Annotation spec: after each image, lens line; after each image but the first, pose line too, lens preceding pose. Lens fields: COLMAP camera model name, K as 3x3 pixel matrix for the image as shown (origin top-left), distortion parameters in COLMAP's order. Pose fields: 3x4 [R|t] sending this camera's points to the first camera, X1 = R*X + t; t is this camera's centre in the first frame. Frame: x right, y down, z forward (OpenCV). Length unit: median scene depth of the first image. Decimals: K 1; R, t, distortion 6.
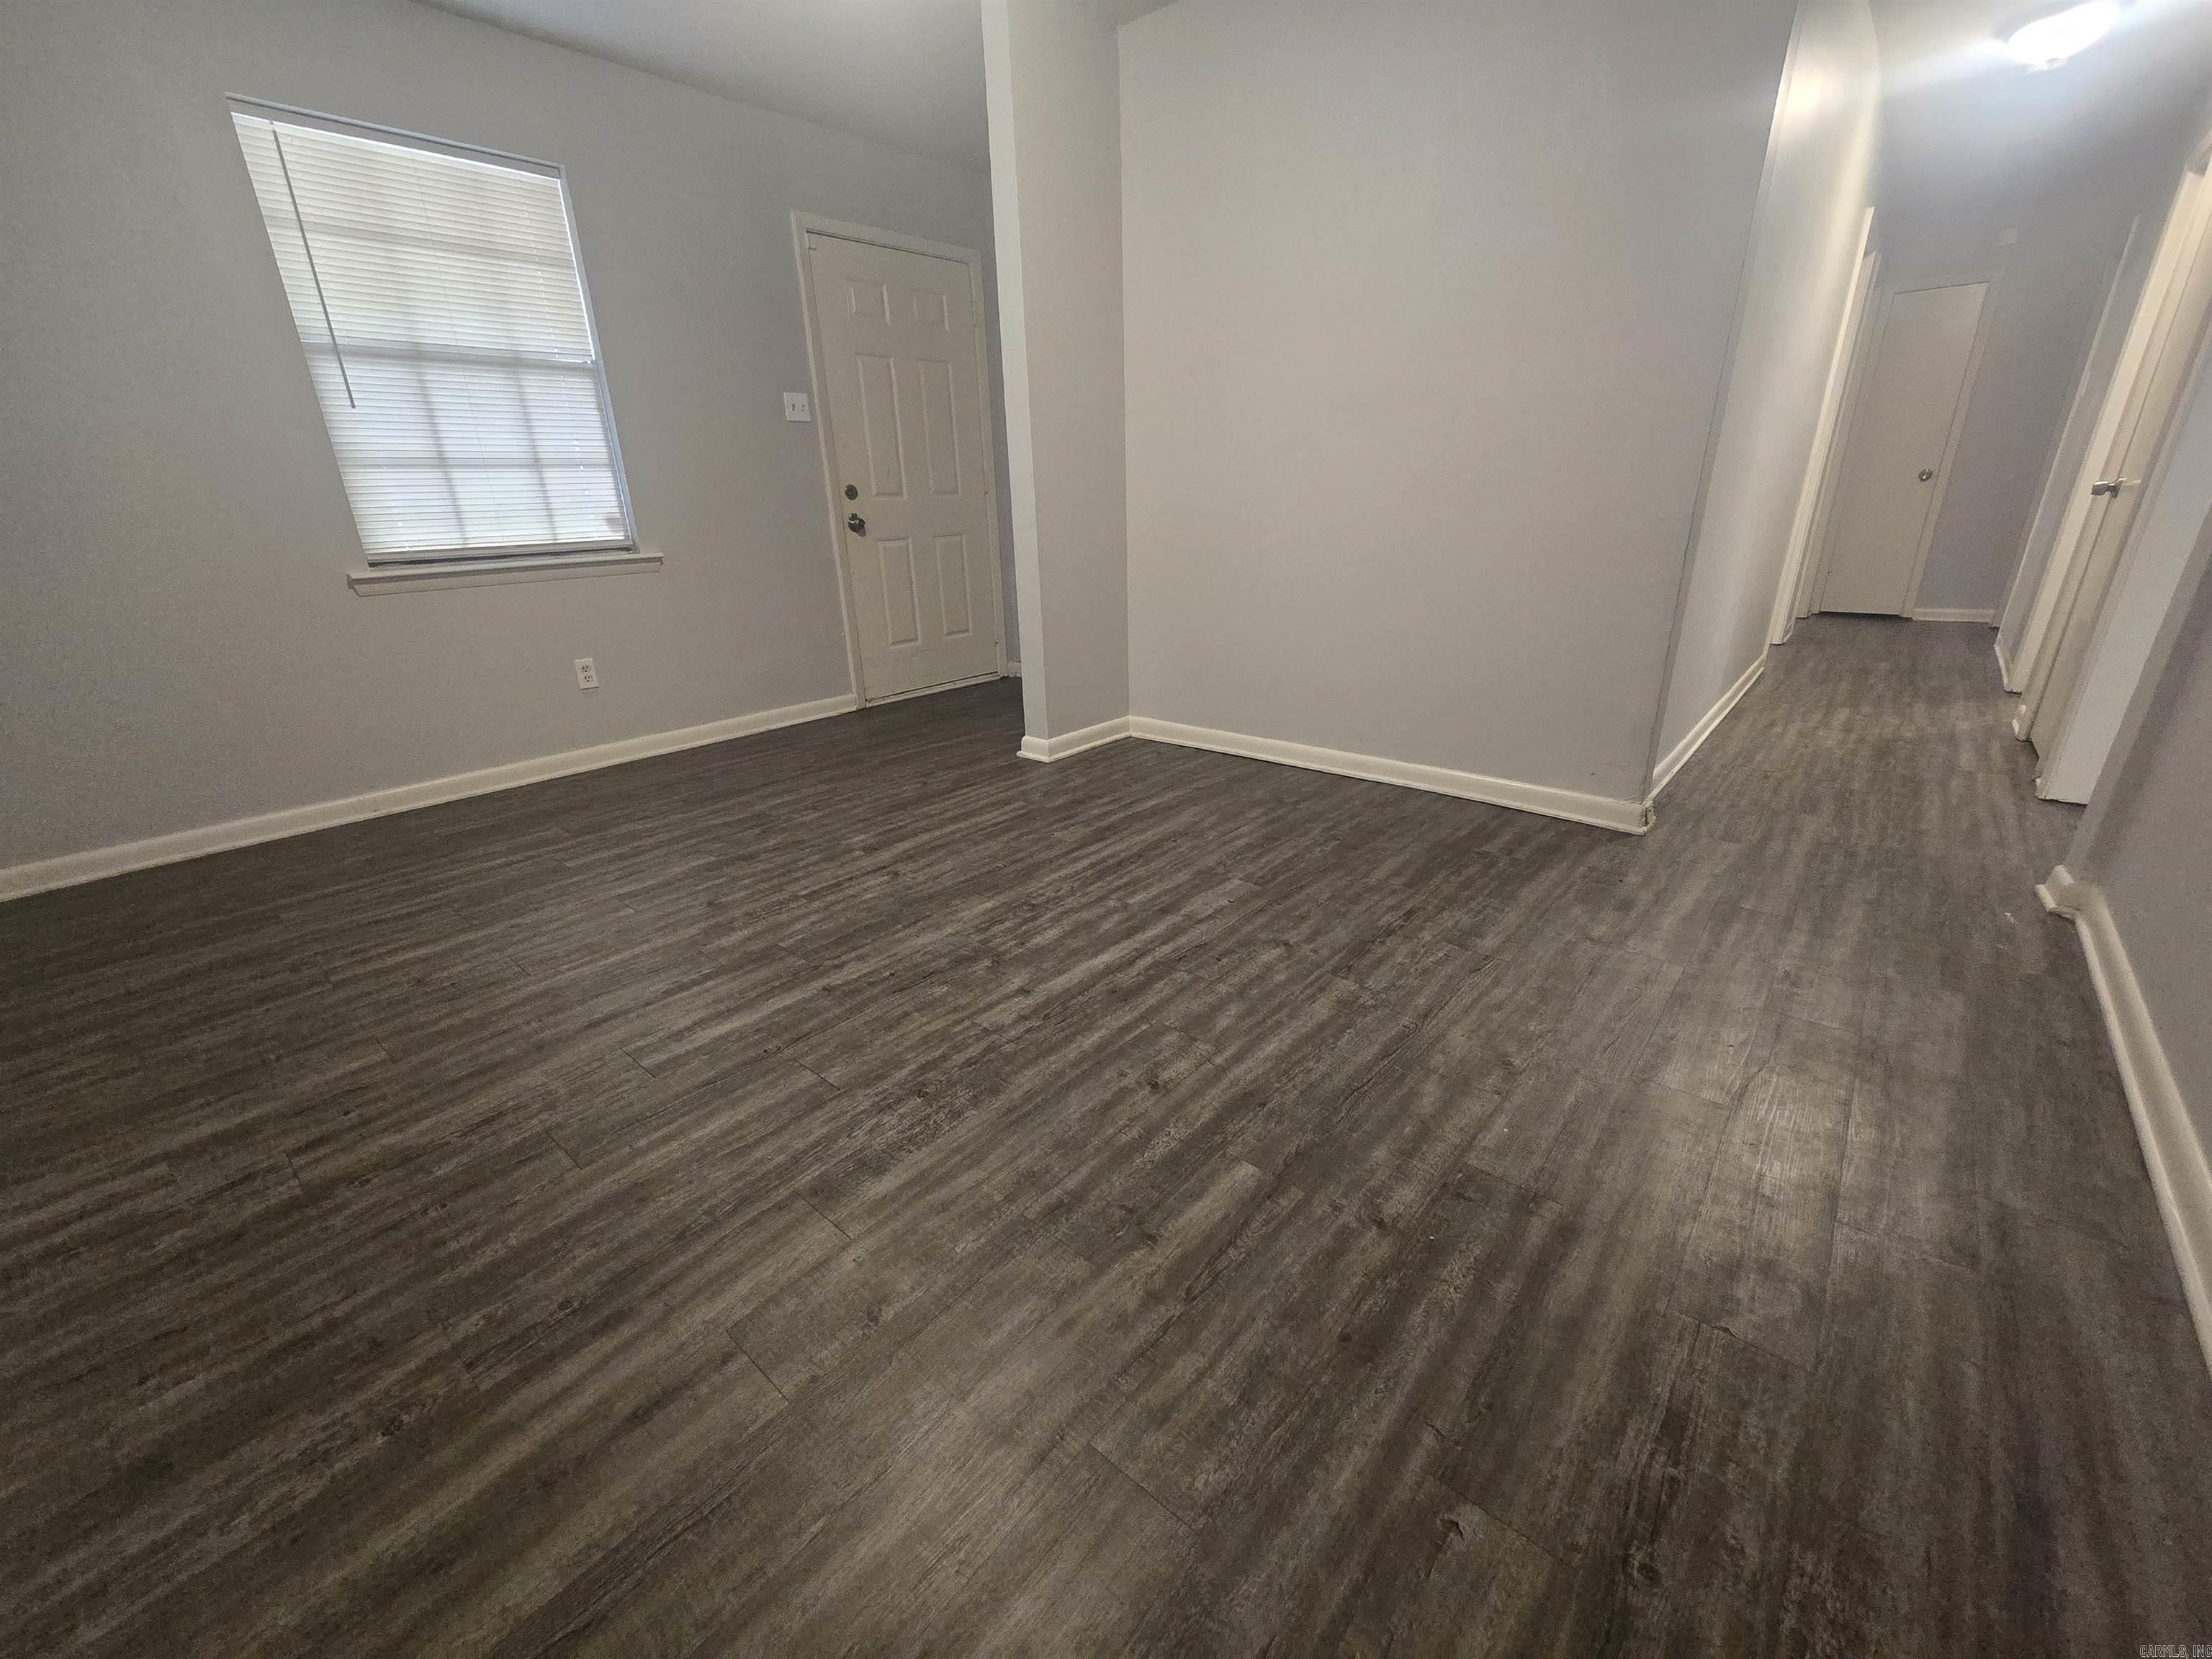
lens RADIAL K [[904.6, 0, 1106.4], [0, 904.6, 831.0], [0, 0, 1]] dist [-0.001812, 0.001519]
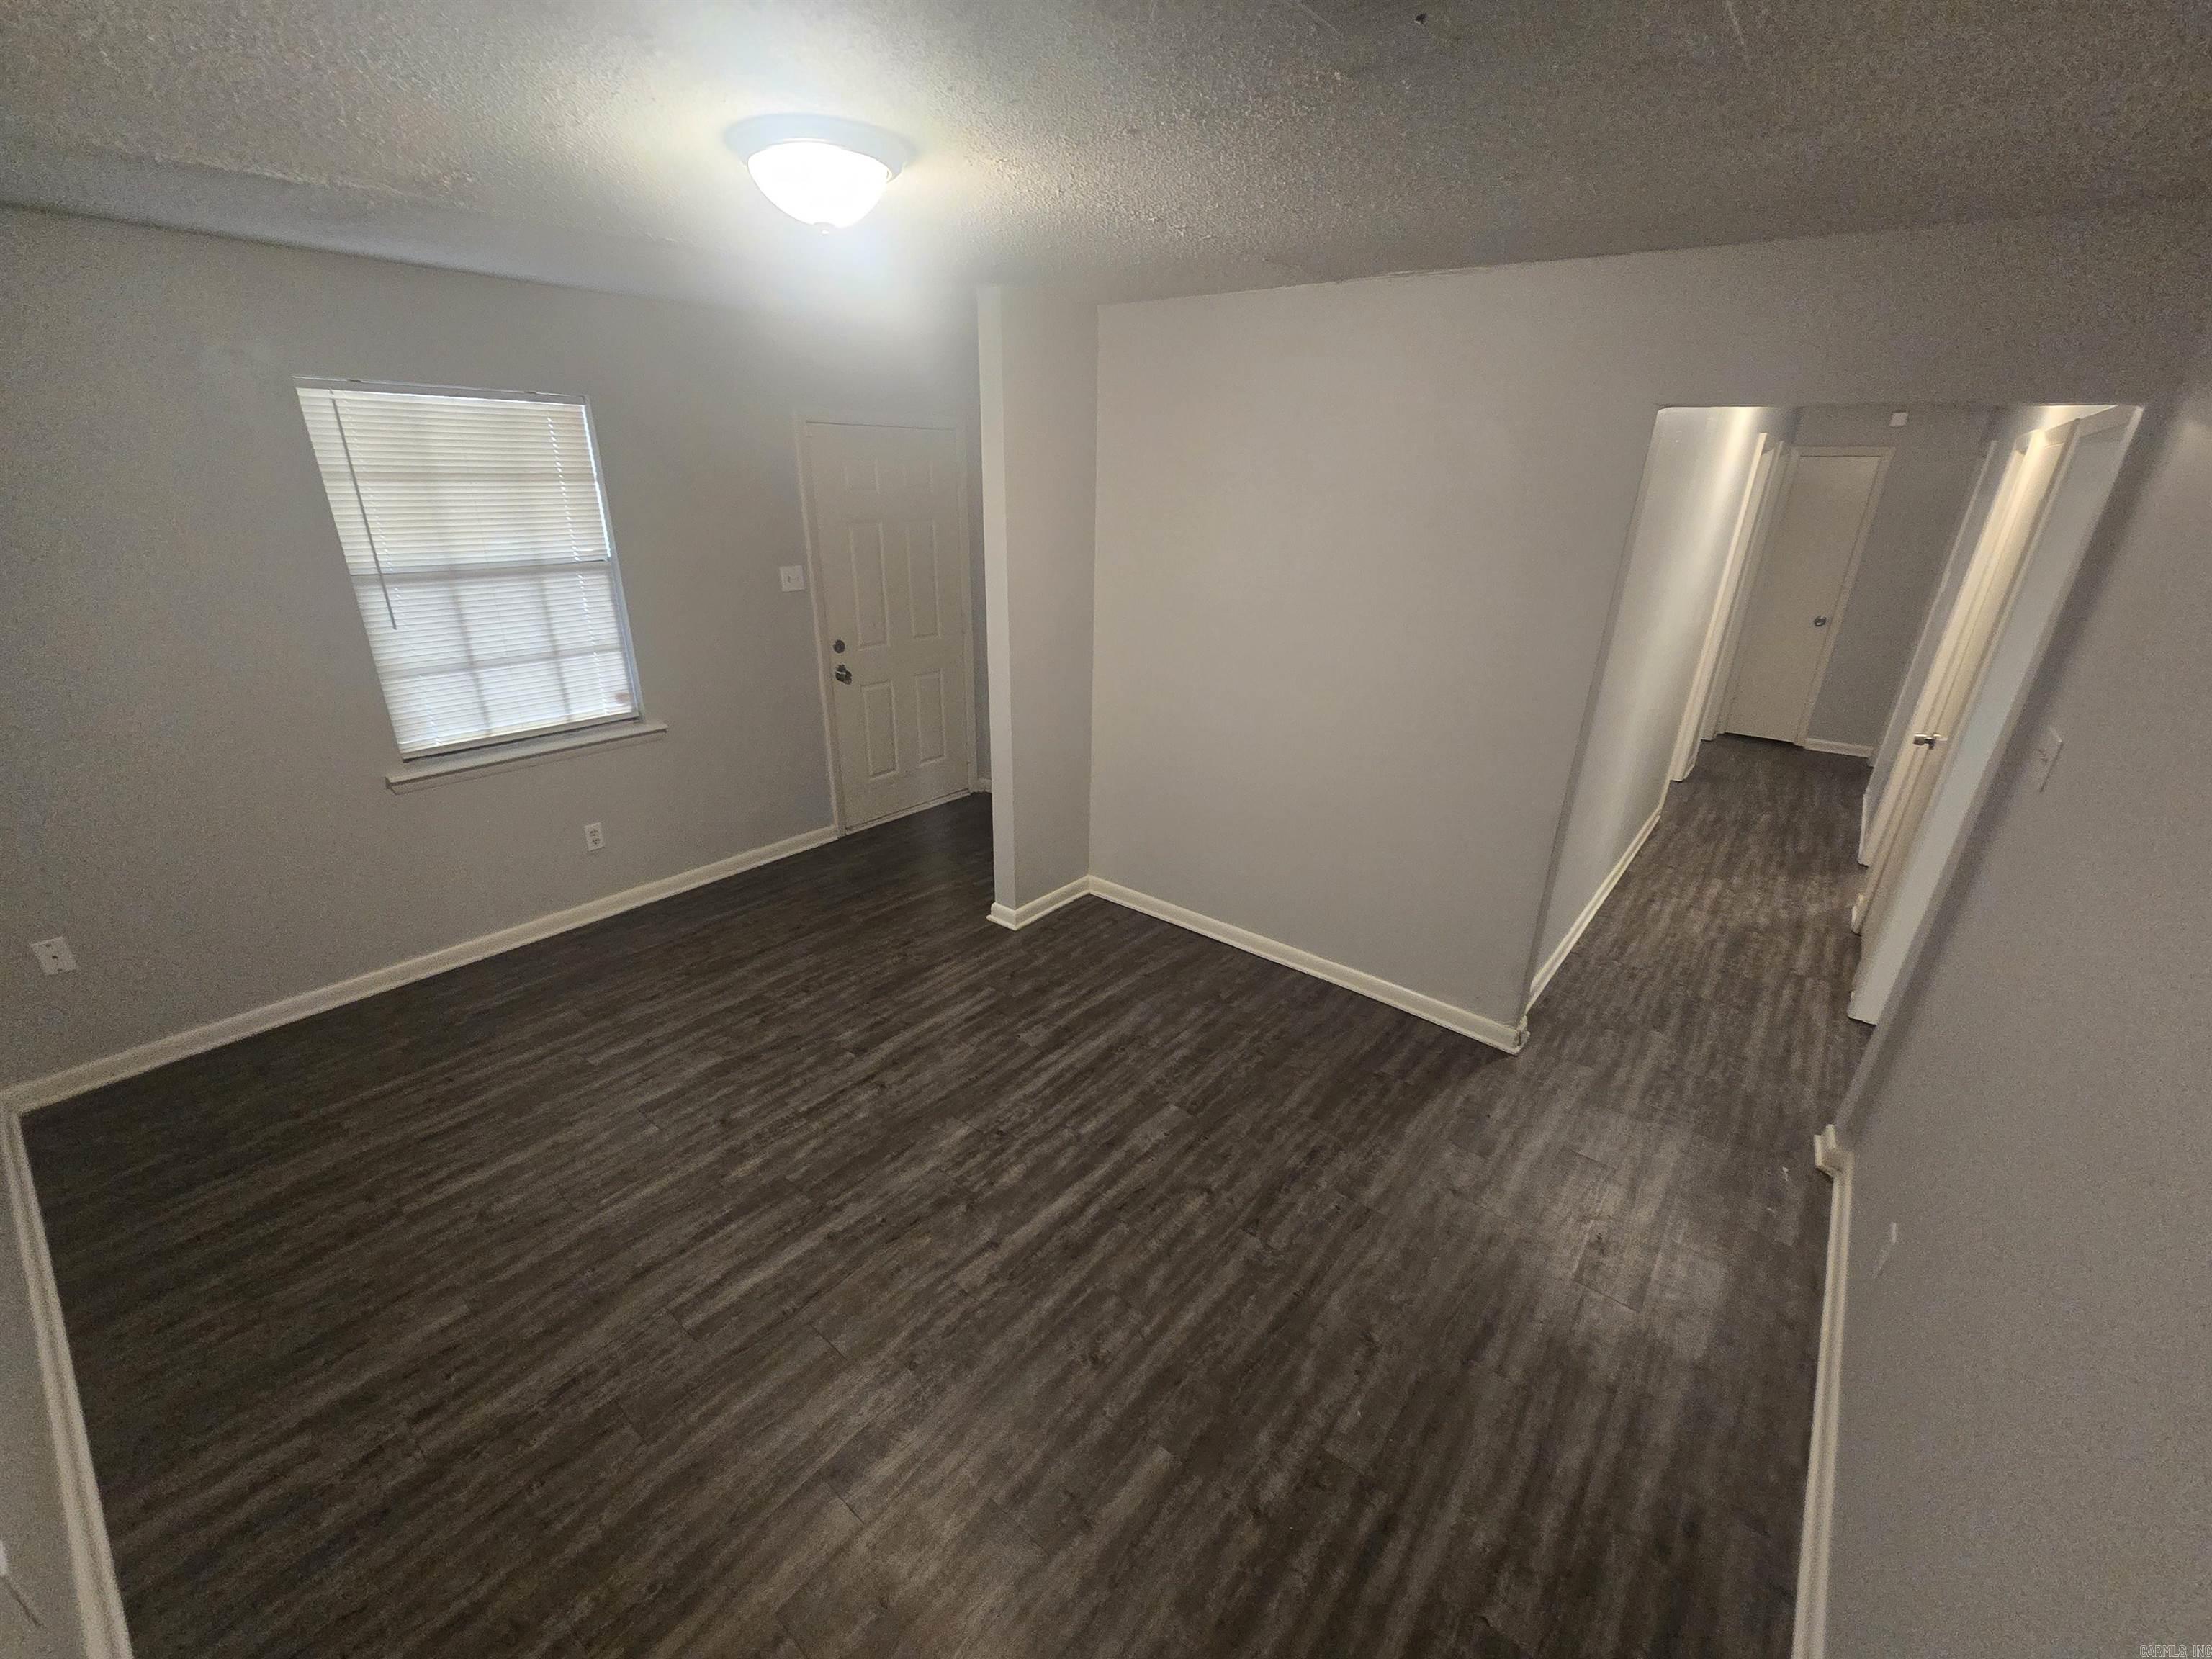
lens RADIAL K [[904.6, 0, 1103.3], [0, 904.6, 836.6], [0, 0, 1]] dist [-0.001812, 0.001519]
pose [[0.998593, 0.031977, 0.042295, -0.009418], [-0.033004, 0.999172, 0.023811, -0.336922], [-0.041499, -0.025173, 0.998821, -0.181085]]
